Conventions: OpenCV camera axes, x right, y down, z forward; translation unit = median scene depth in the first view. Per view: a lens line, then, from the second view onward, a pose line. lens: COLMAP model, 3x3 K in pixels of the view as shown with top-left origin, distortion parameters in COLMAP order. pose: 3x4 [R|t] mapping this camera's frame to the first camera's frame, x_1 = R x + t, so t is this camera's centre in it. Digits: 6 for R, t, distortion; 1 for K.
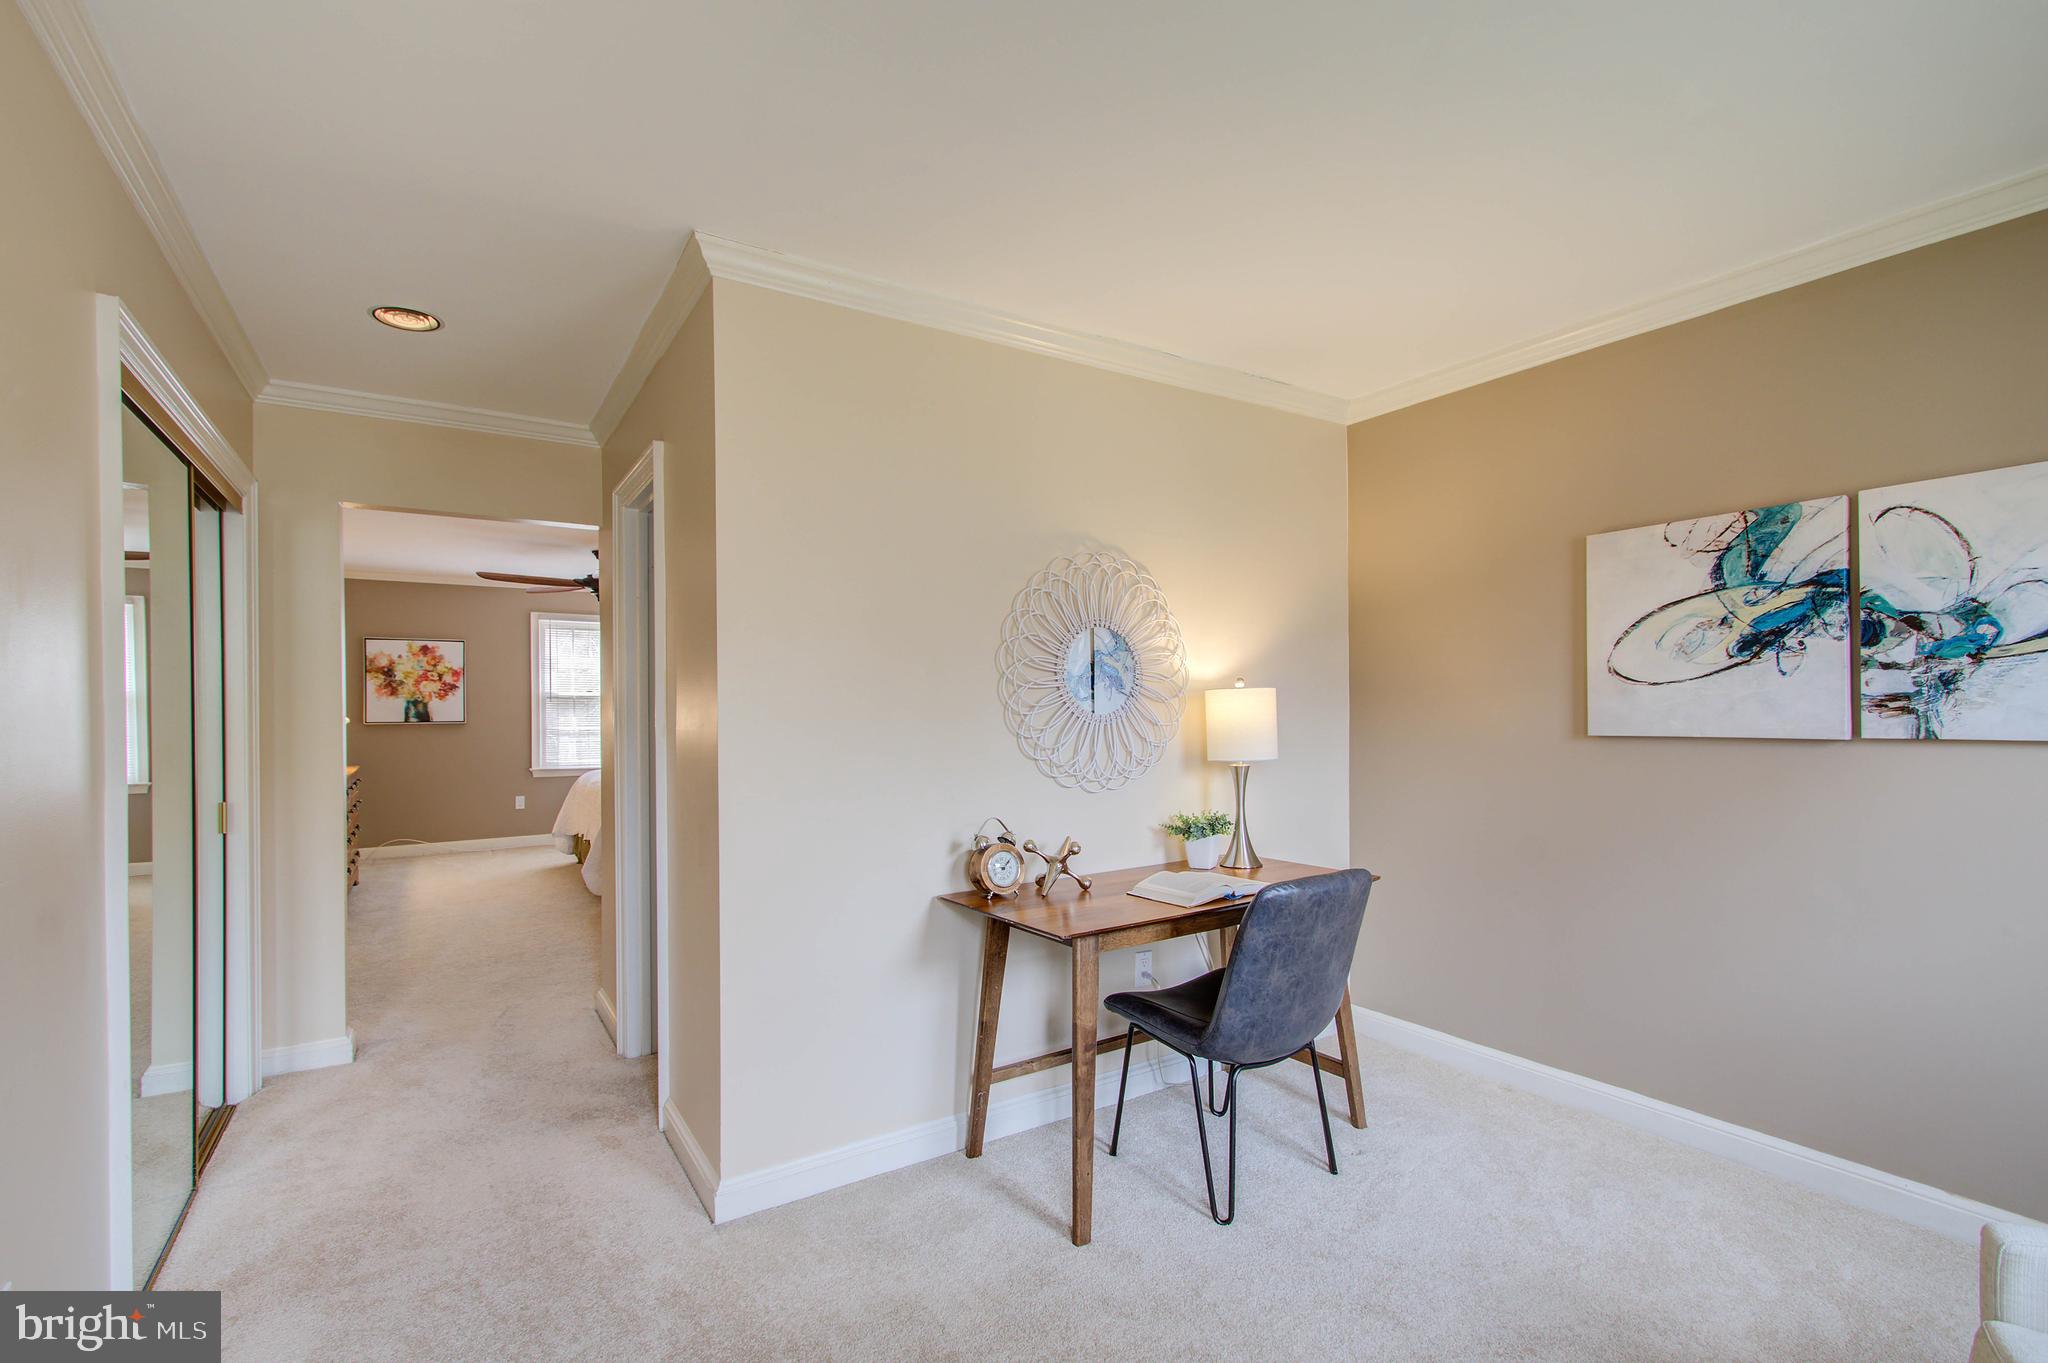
lens RADIAL K [[936.1, 0, 1028.6], [0, 936.1, 691.0], [0, 0, 1]] dist [0.008639, -0.000777]
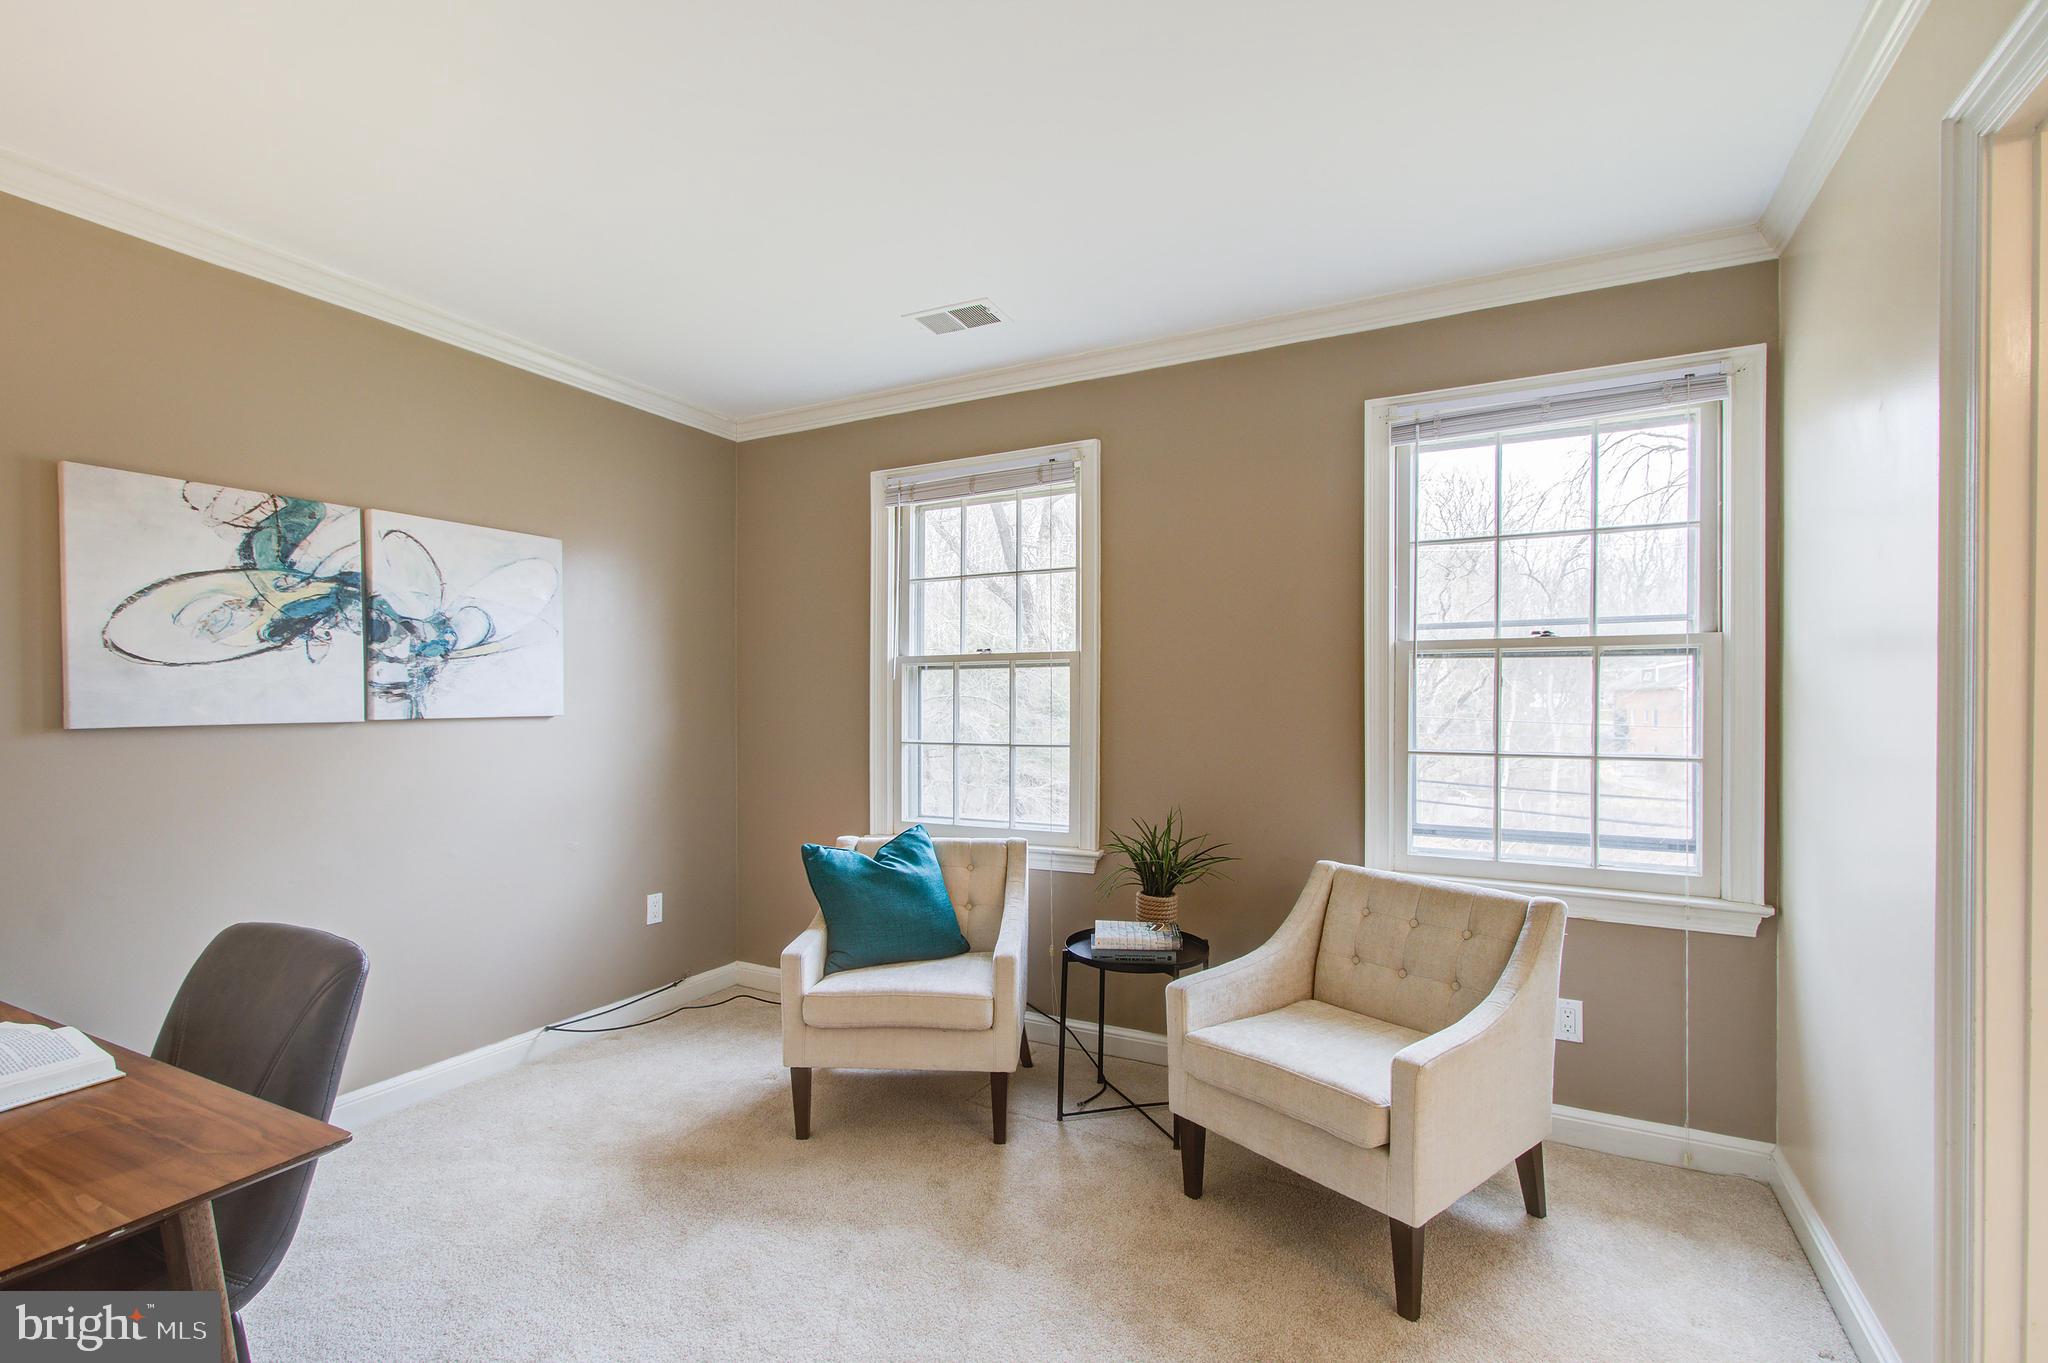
lens RADIAL K [[936.1, 0, 1025.5], [0, 936.1, 700.1], [0, 0, 1]] dist [0.008639, -0.000777]
pose [[-0.493508, 0.016127, 0.869592, -0.510333], [-0.000933, 0.999818, -0.019072, 0.044969], [-0.869741, -0.010223, -0.493403, 0.835554]]
